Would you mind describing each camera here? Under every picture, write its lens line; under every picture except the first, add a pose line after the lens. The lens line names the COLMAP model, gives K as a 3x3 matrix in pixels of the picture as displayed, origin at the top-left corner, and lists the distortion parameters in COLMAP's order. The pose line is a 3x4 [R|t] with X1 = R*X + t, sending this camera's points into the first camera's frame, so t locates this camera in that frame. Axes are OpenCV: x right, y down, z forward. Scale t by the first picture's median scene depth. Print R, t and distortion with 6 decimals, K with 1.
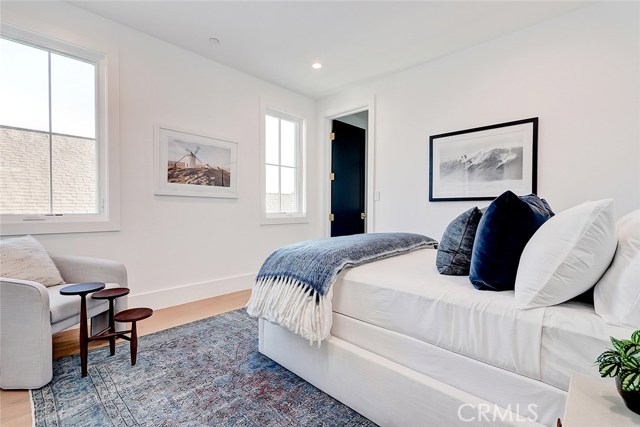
lens RADIAL K [[296.1, 0, 318.0], [0, 296.1, 212.0], [0, 0, 1]] dist [0.003209, -0.000988]
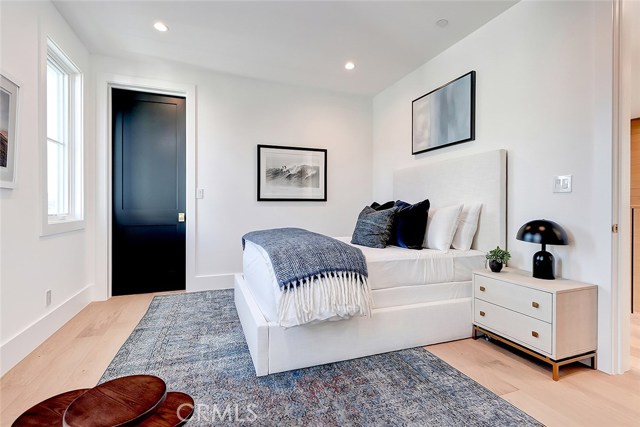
lens RADIAL K [[296.1, 0, 316.2], [0, 296.1, 209.2], [0, 0, 1]] dist [0.003209, -0.000988]
pose [[0.421829, -0.010196, 0.906618, -0.644955], [0.011541, 0.999916, 0.005875, -0.009202], [-0.906602, 0.007986, 0.421911, 0.350069]]
